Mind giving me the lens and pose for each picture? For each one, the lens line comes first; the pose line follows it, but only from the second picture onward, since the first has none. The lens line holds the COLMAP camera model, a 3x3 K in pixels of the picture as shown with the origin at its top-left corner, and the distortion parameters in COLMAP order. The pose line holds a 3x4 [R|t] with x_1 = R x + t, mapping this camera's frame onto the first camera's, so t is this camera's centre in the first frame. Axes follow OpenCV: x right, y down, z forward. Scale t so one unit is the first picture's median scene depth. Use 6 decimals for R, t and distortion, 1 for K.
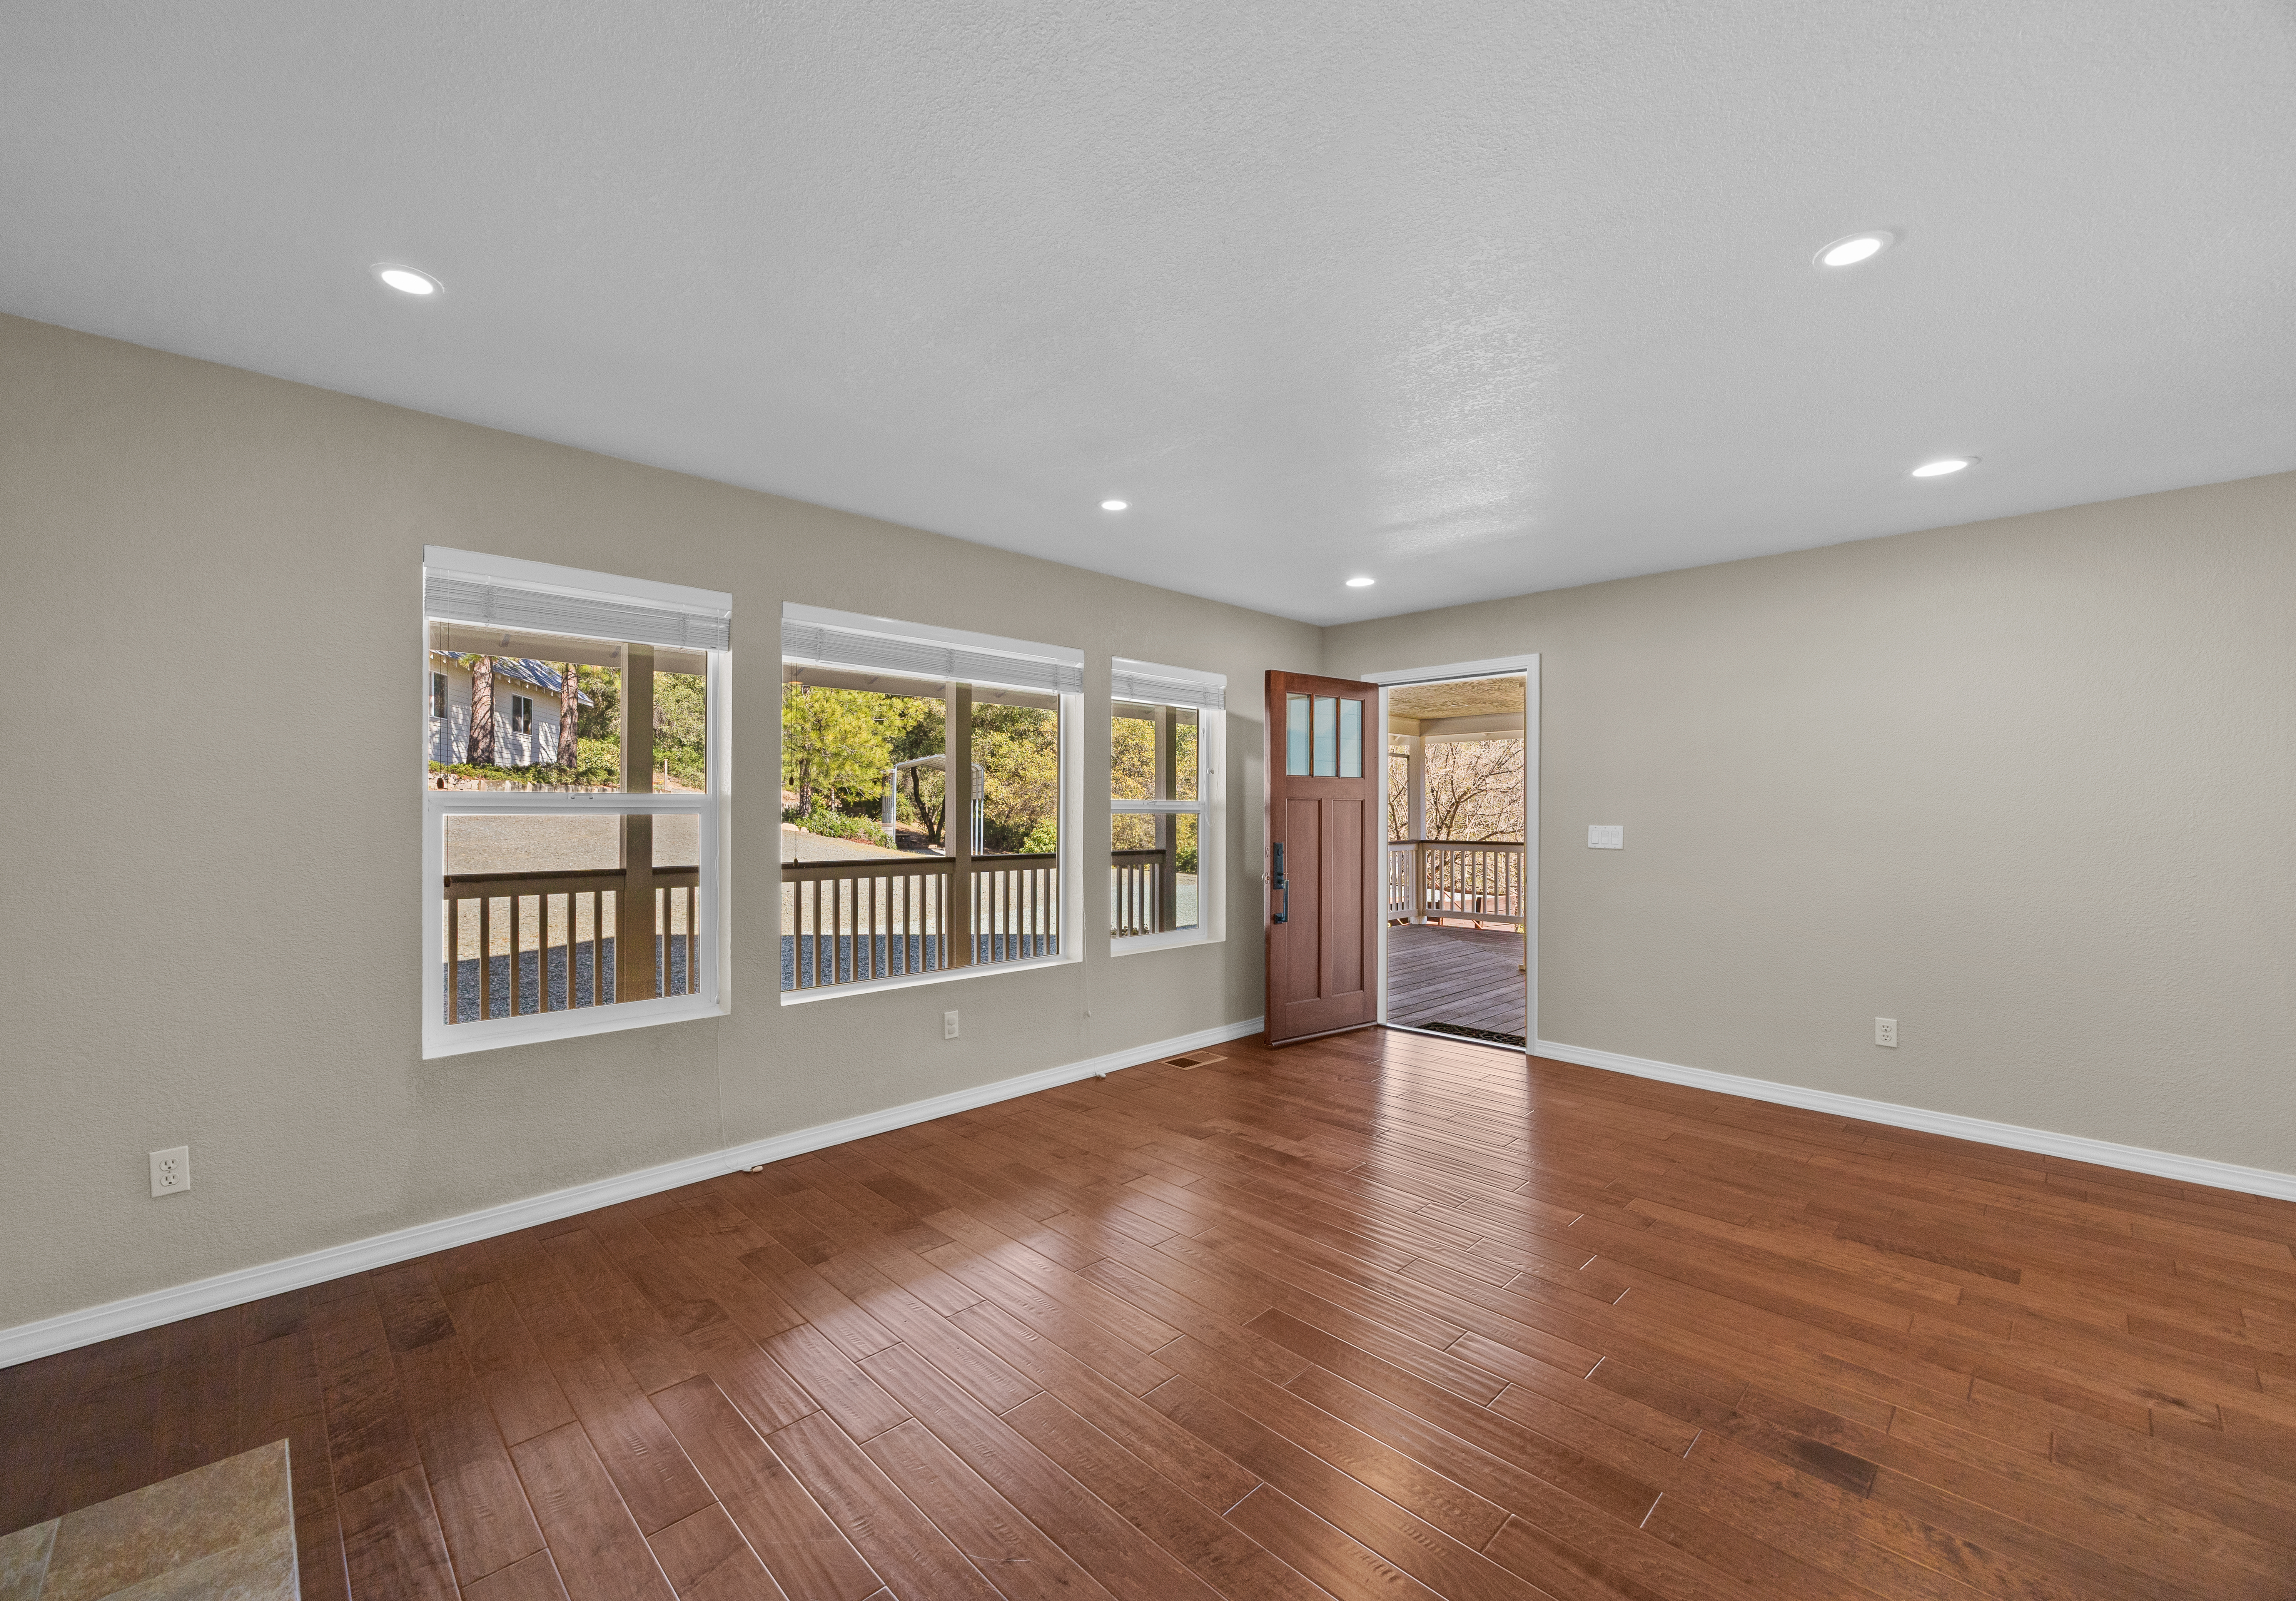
lens RADIAL K [[912.0, 0, 1148.0], [0, 912.0, 800.5], [0, 0, 1]] dist [0.001545, 0.000688]
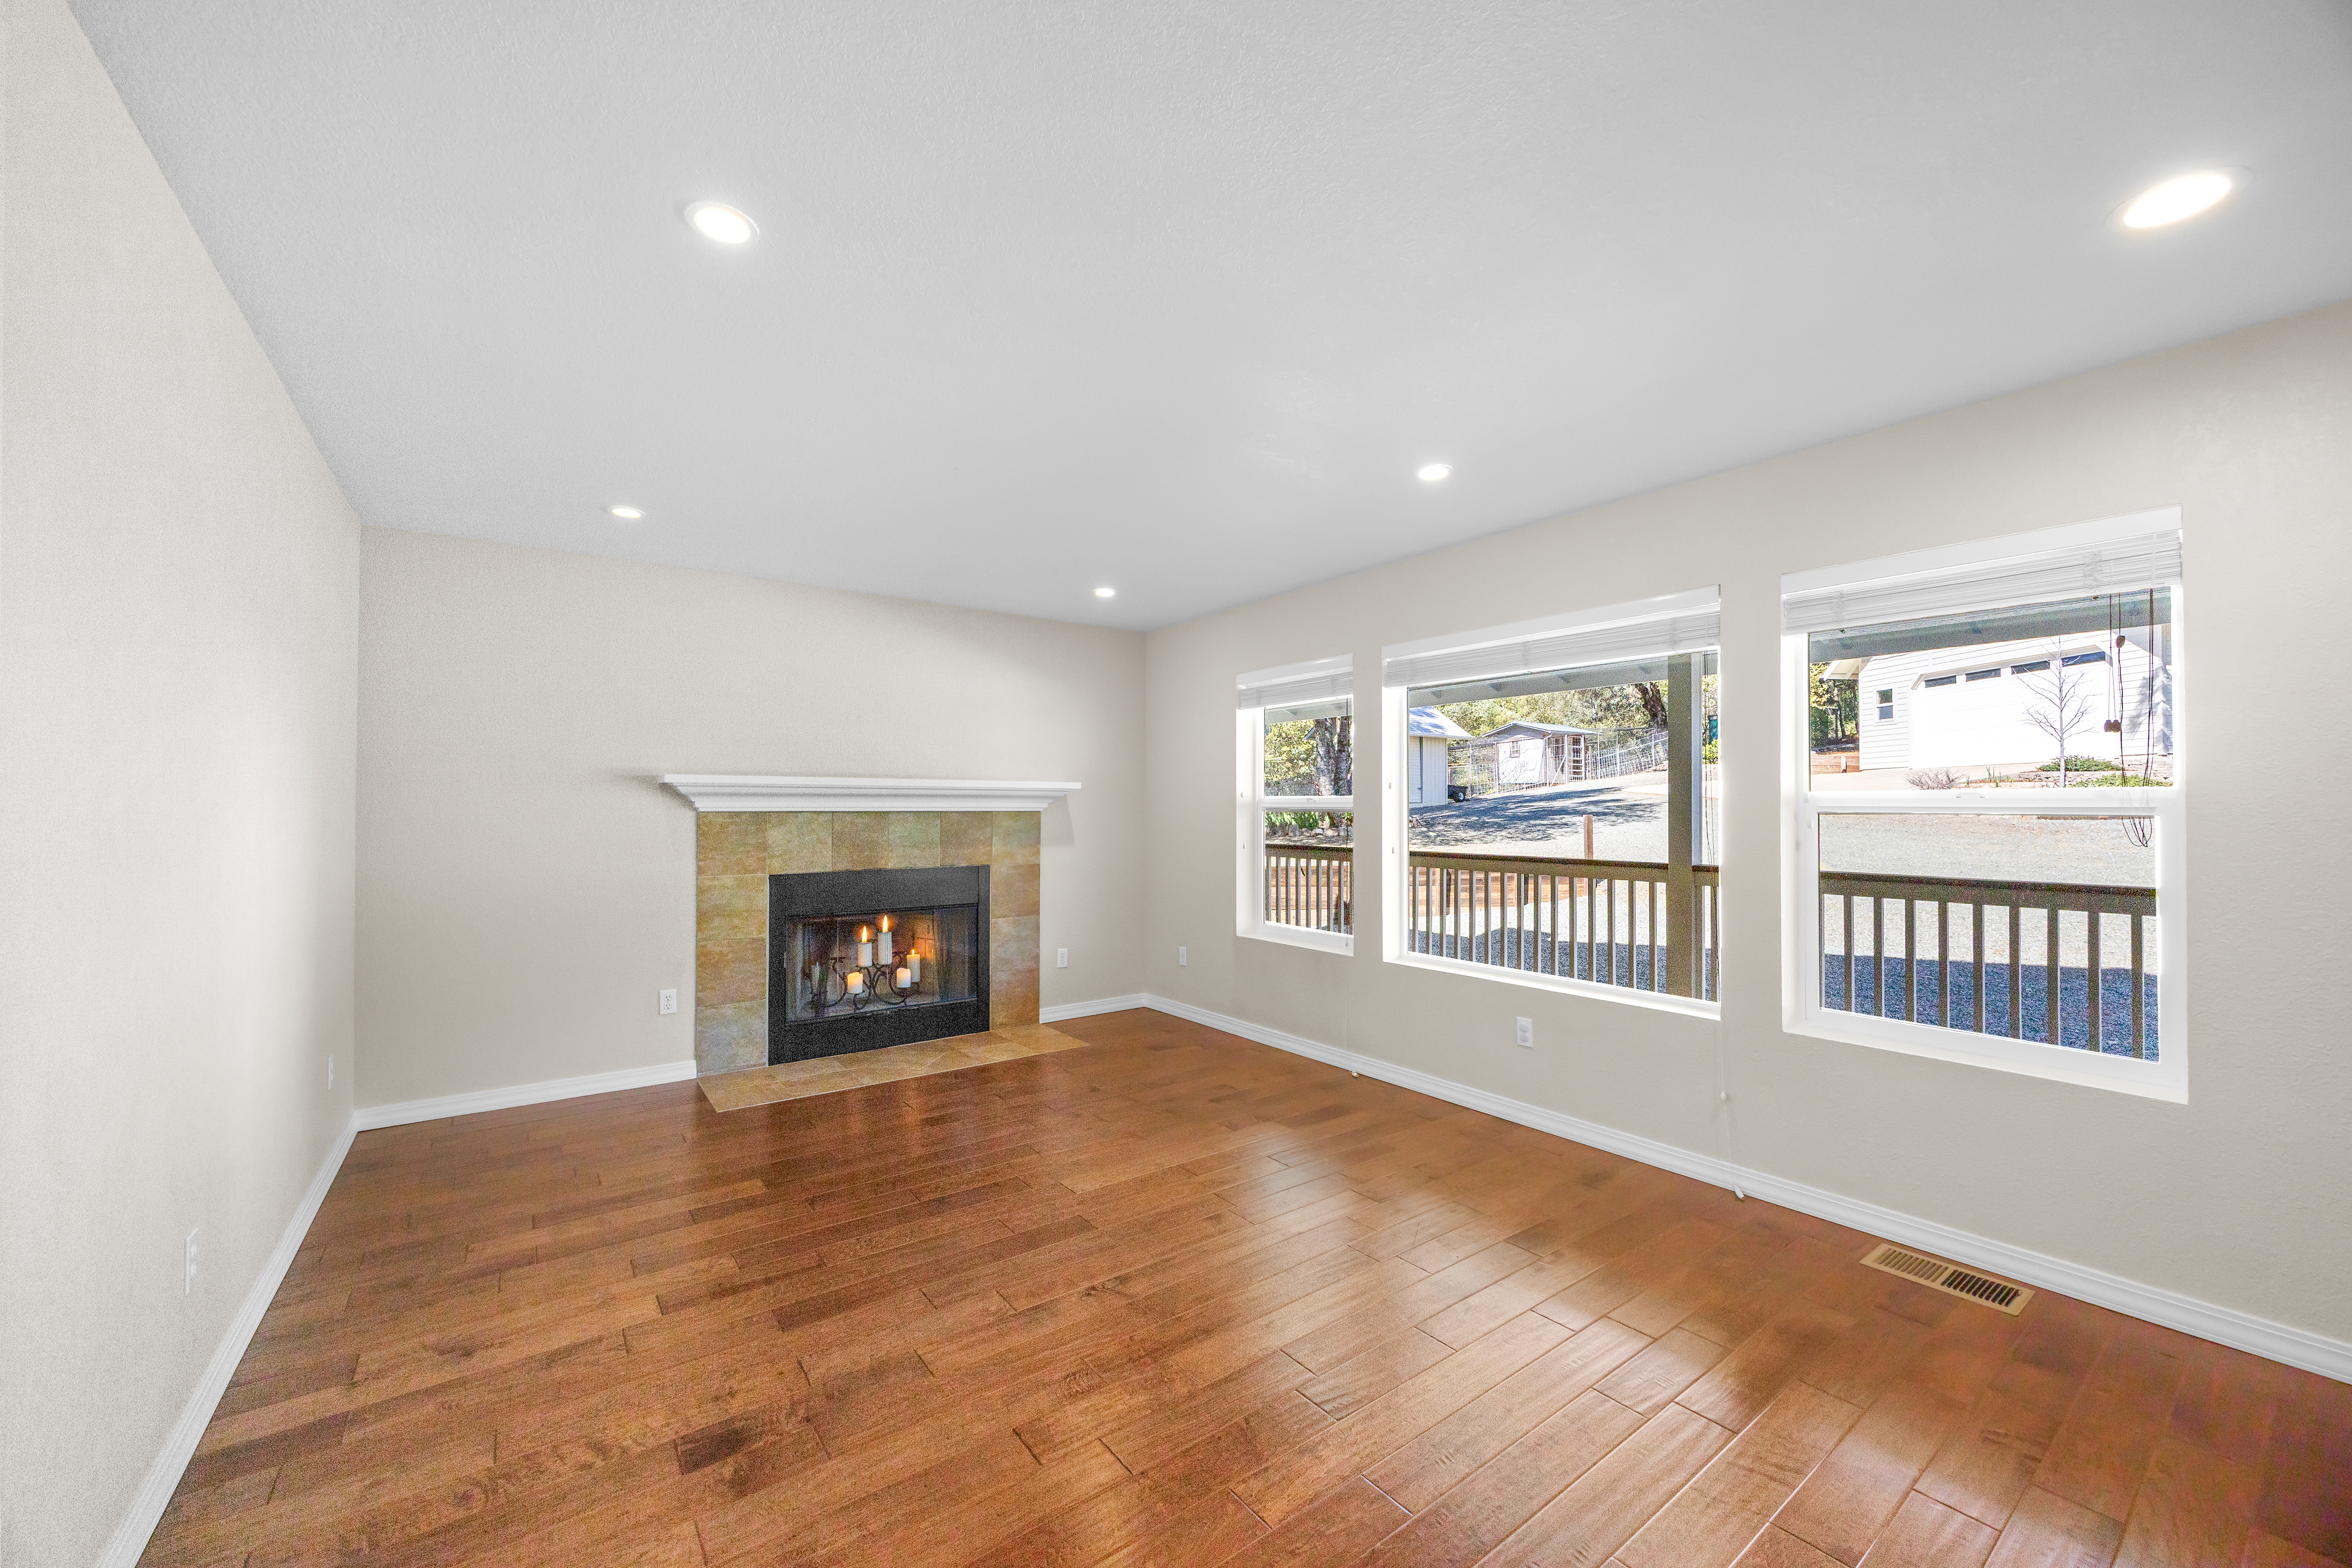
lens RADIAL K [[918.1, 0, 1176.0], [0, 918.1, 784.0], [0, 0, 1]] dist [-0.002205, -0.000258]
pose [[-0.145672, -0.029698, -0.988887, 0.791107], [0.007249, 0.999490, -0.031085, 0.012831], [0.989306, -0.011697, -0.145383, 0.773978]]
